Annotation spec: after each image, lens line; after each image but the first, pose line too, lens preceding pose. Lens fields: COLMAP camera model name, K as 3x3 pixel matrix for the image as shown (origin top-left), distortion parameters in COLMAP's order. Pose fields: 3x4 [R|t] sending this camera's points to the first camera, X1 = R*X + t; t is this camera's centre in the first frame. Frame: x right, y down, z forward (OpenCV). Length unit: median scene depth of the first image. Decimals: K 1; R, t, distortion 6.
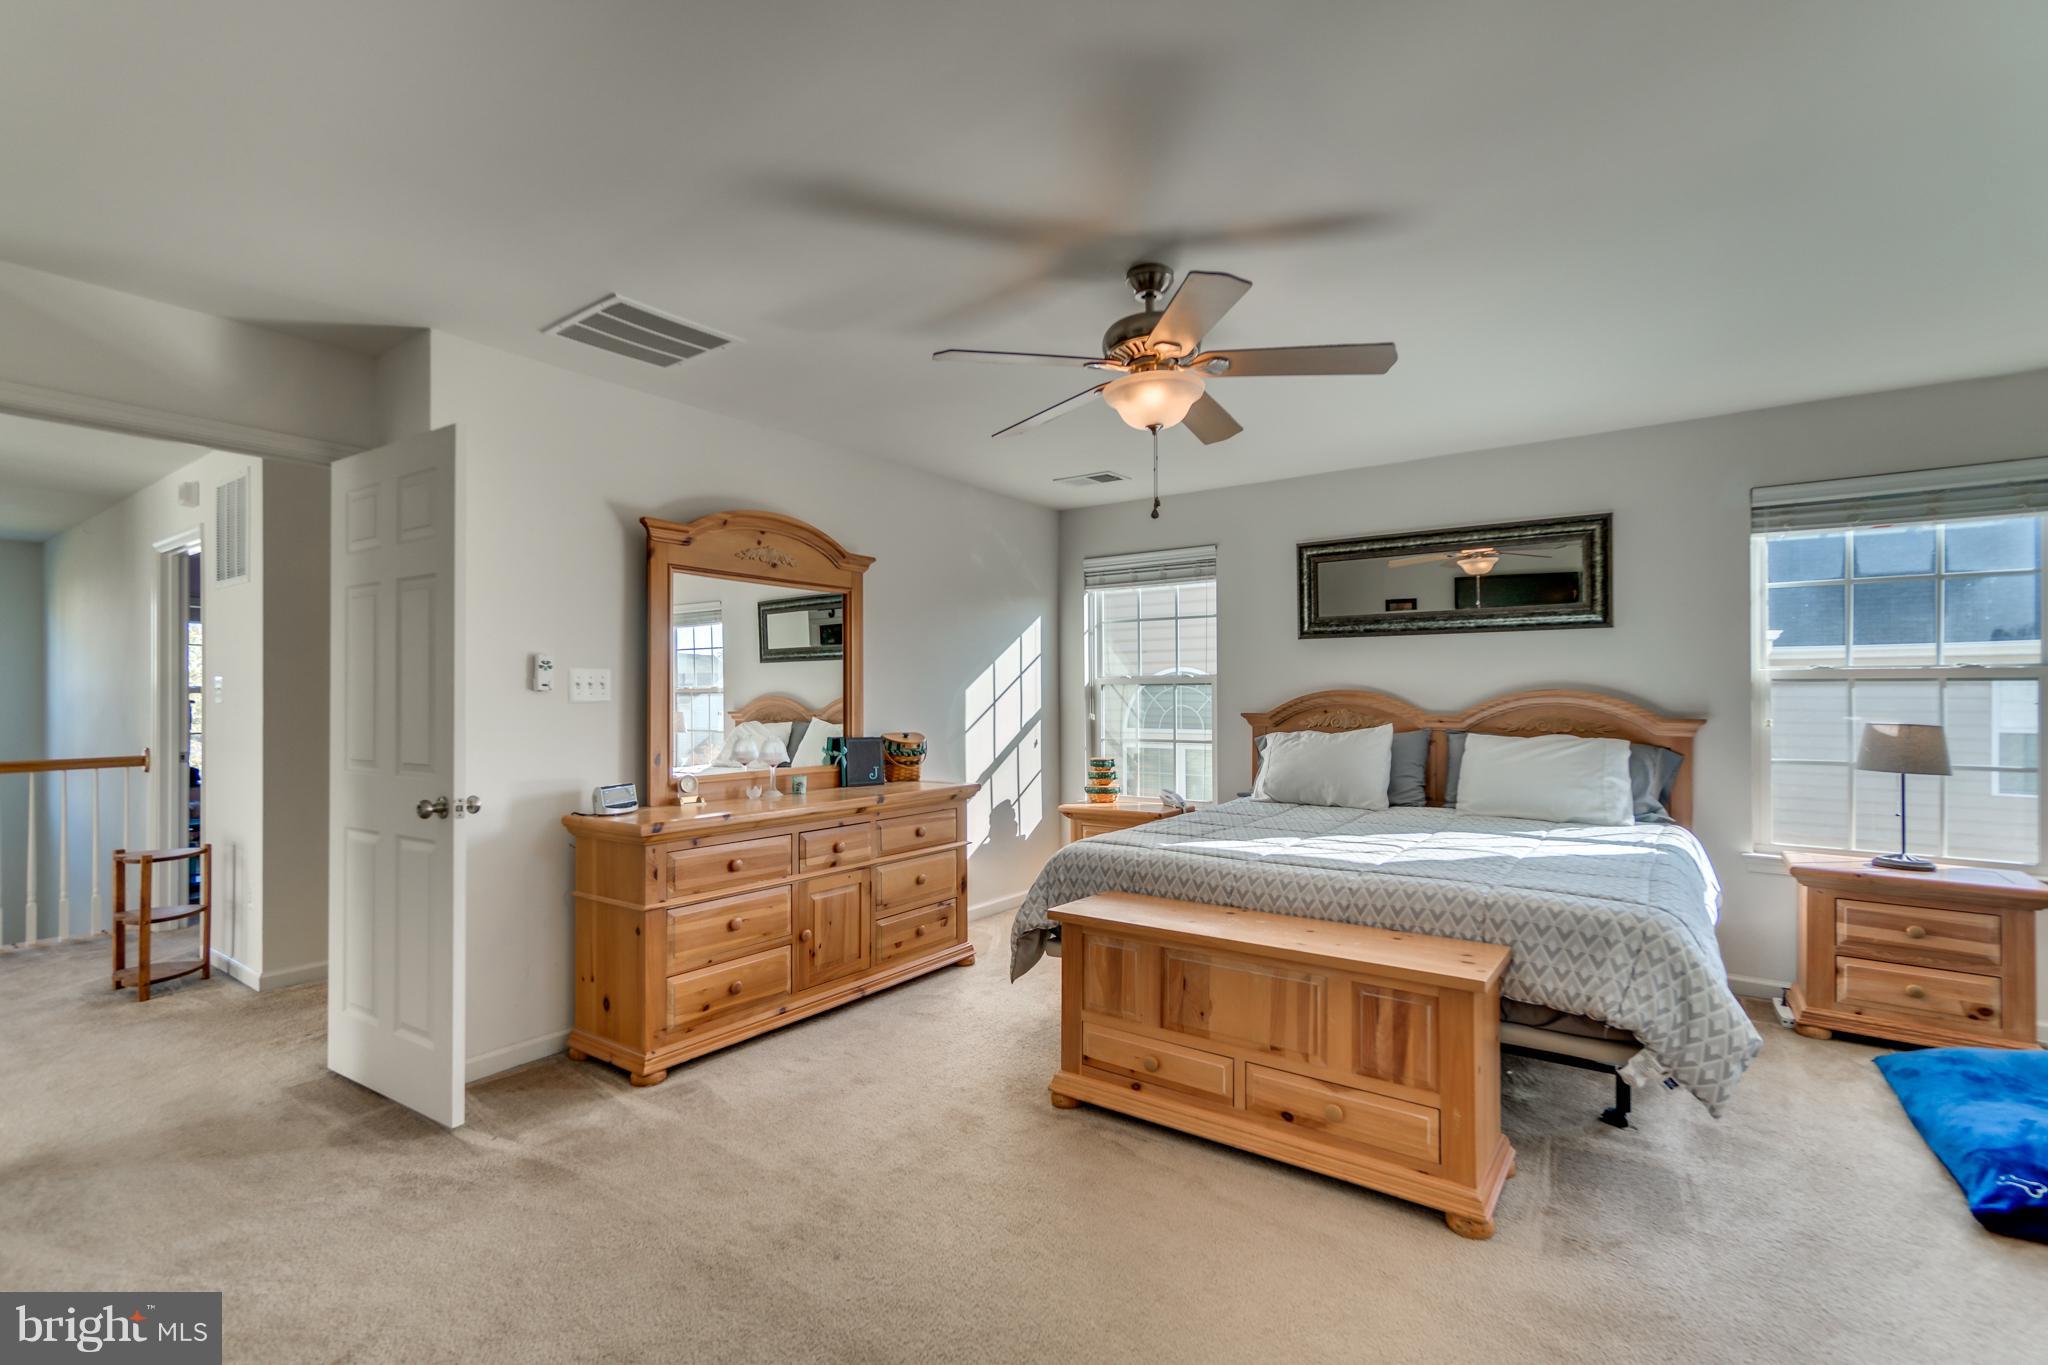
lens RADIAL K [[924.0, 0, 1024.7], [0, 924.0, 691.1], [0, 0, 1]] dist [-0.007496, 0.013444]
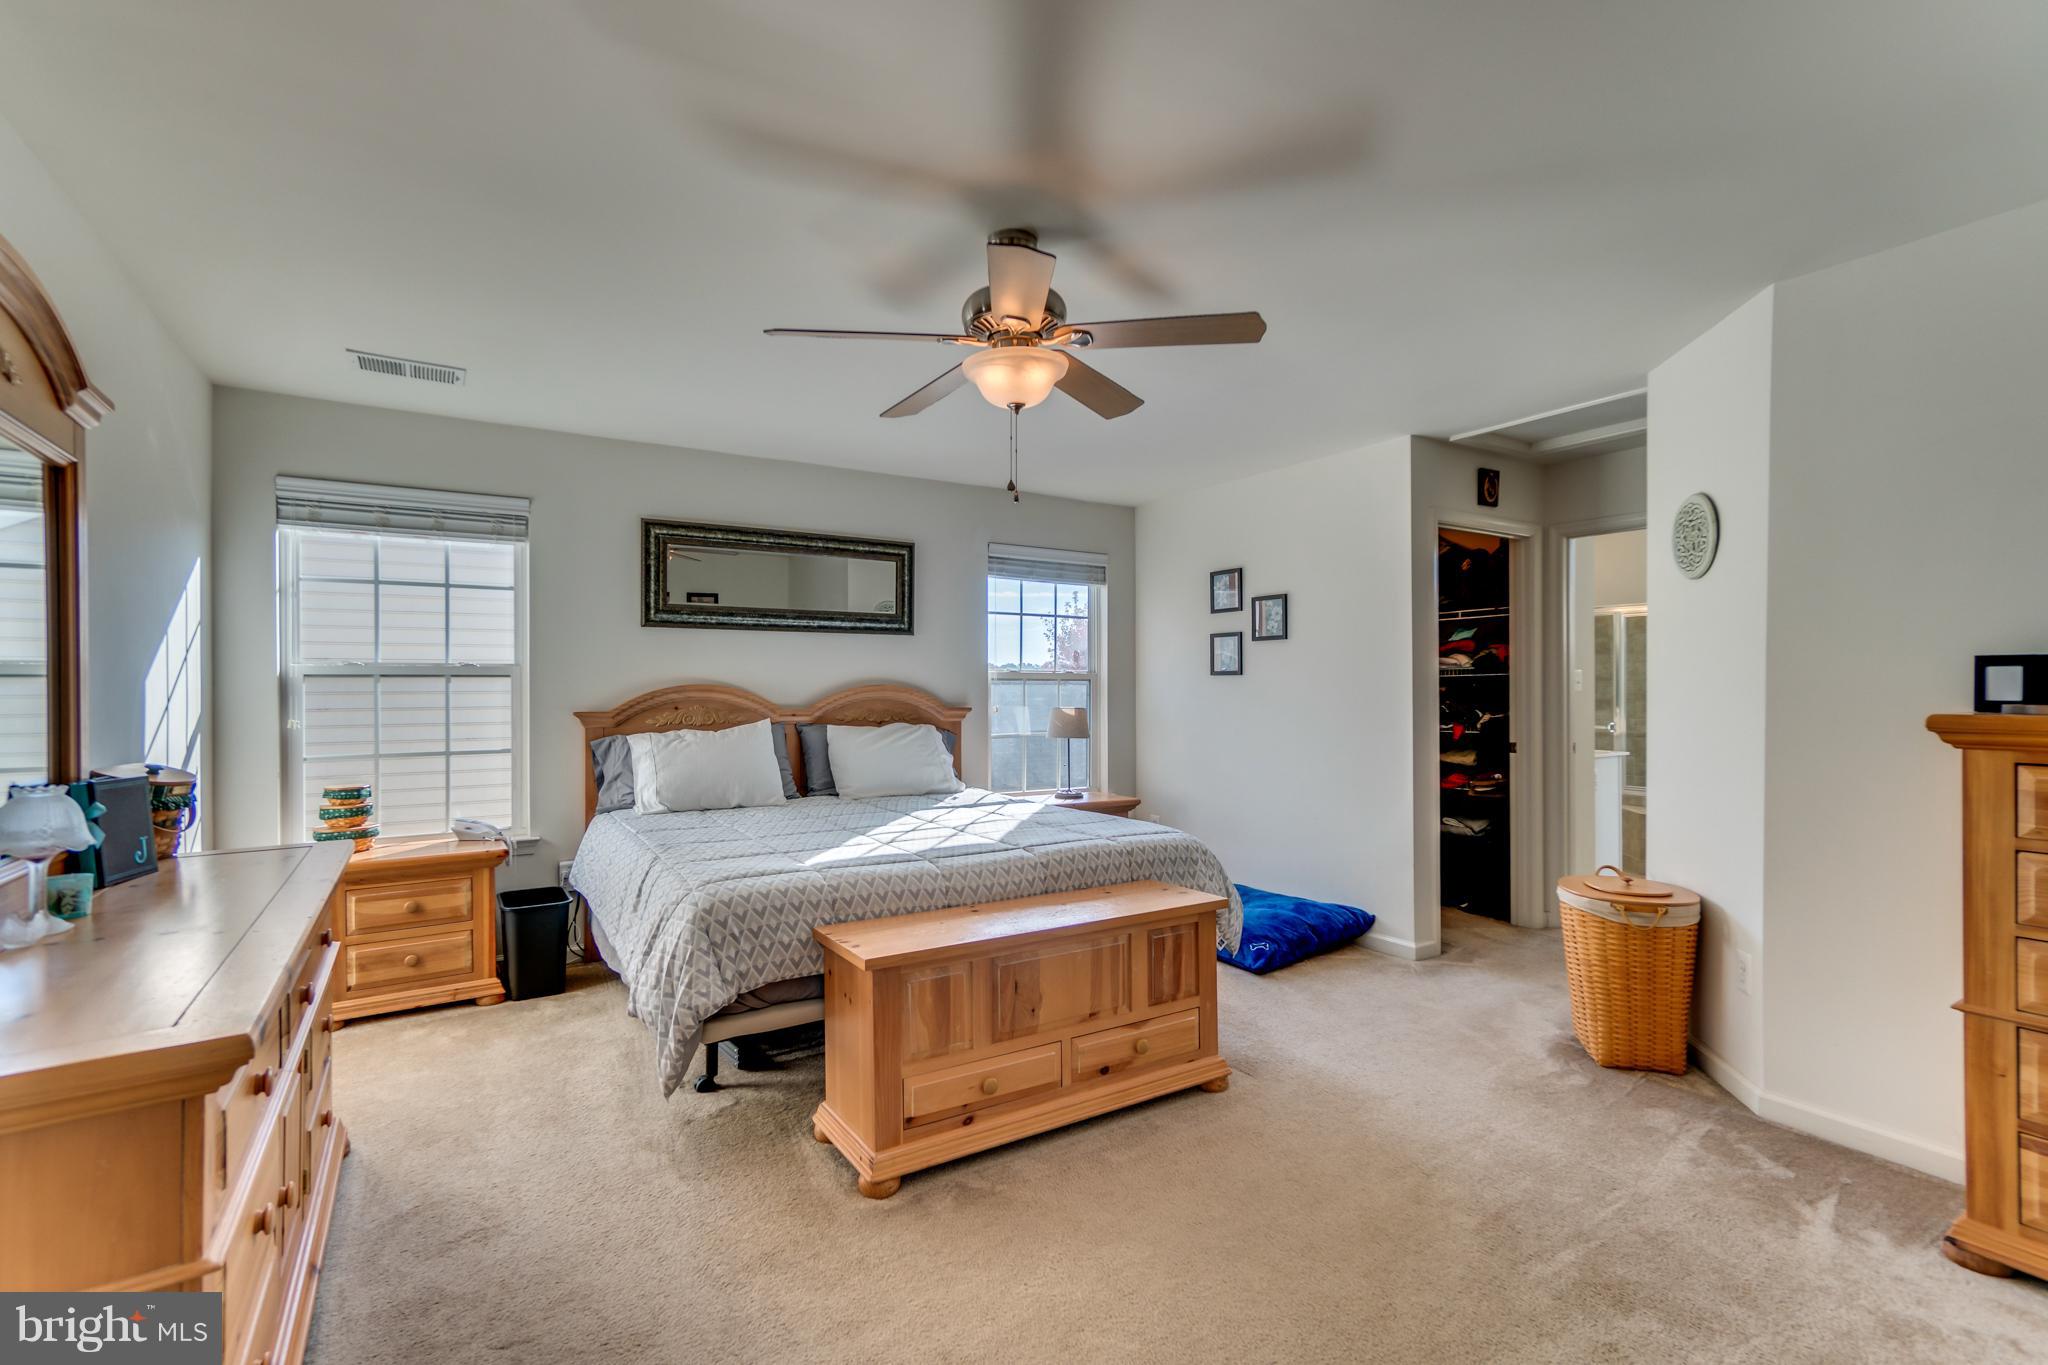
lens RADIAL K [[924.0, 0, 1026.2], [0, 924.0, 683.7], [0, 0, 1]] dist [-0.007496, 0.013444]
pose [[0.374352, 0.006250, 0.927265, -0.439218], [-0.003953, 0.999979, -0.005144, 0.001479], [-0.927278, -0.001740, 0.374369, 0.378838]]
